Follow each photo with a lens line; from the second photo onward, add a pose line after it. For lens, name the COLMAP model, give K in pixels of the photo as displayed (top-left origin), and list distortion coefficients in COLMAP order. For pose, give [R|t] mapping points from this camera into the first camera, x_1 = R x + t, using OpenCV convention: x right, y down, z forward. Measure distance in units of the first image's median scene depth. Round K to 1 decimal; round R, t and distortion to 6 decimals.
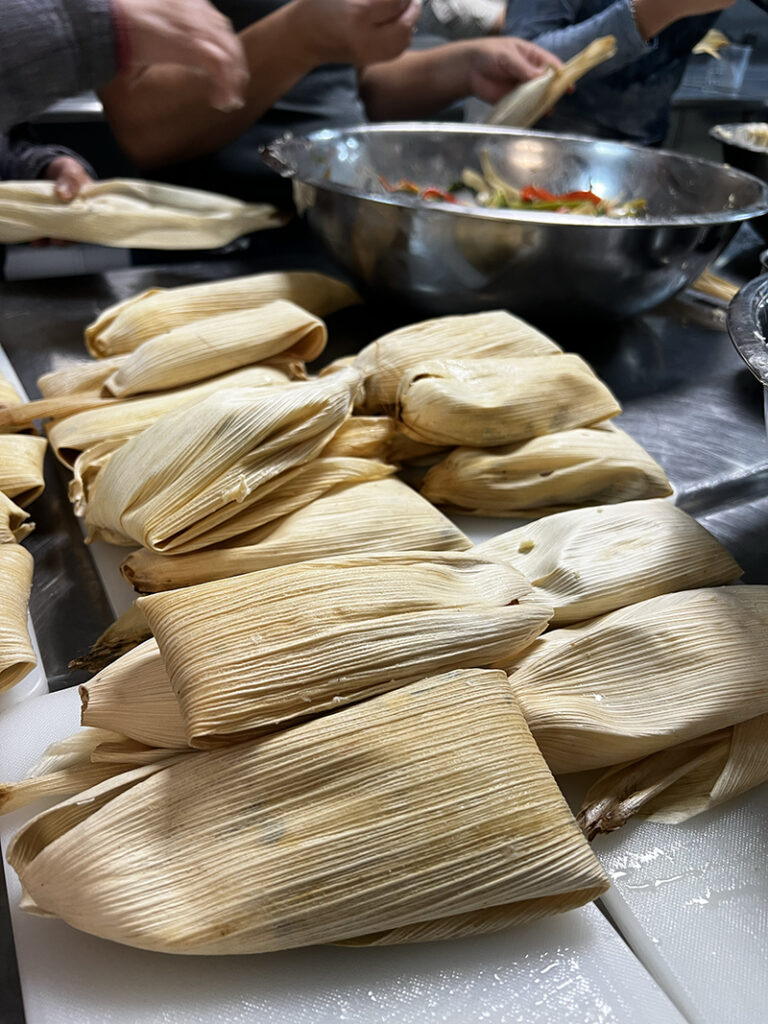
lens RADIAL K [[772.1, 0, 386.5], [0, 772.1, 507.8], [0, 0, 1]] dist [0.153037, -0.347233]
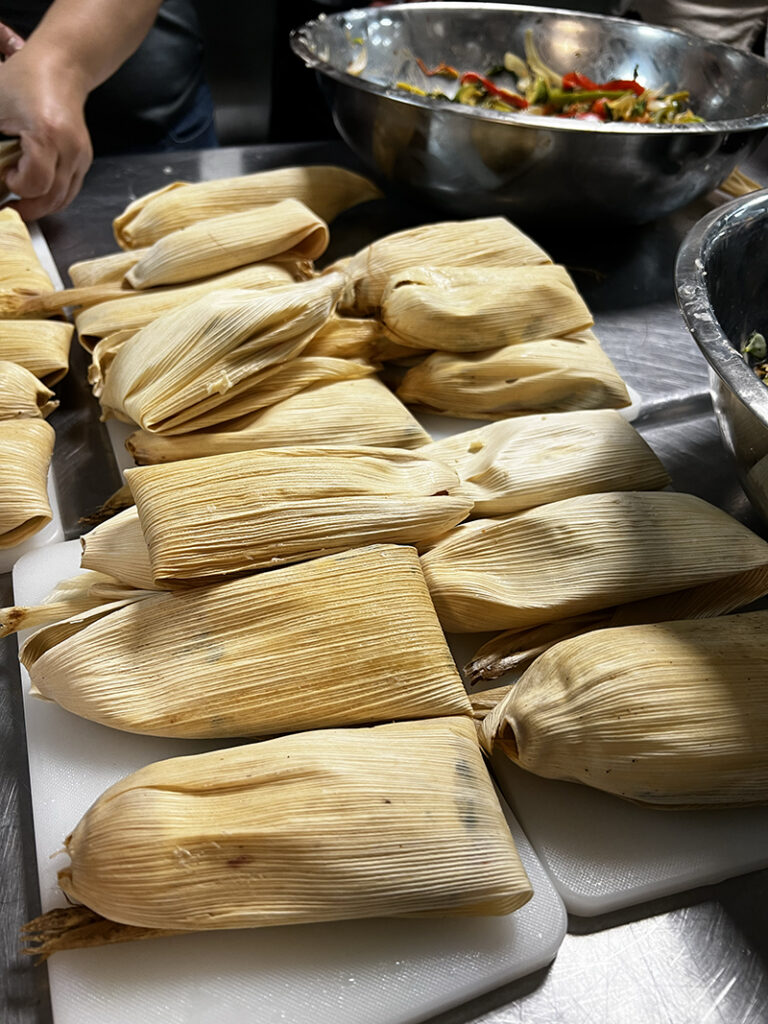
lens RADIAL K [[791.8, 0, 382.7], [0, 791.8, 509.0], [0, 0, 1]] dist [0.065136, -0.091582]
pose [[0.994829, 0.064789, -0.078219, 0.142318], [-0.052847, 0.987857, 0.146102, -0.021984], [0.086735, -0.141213, 0.986172, -0.162376]]
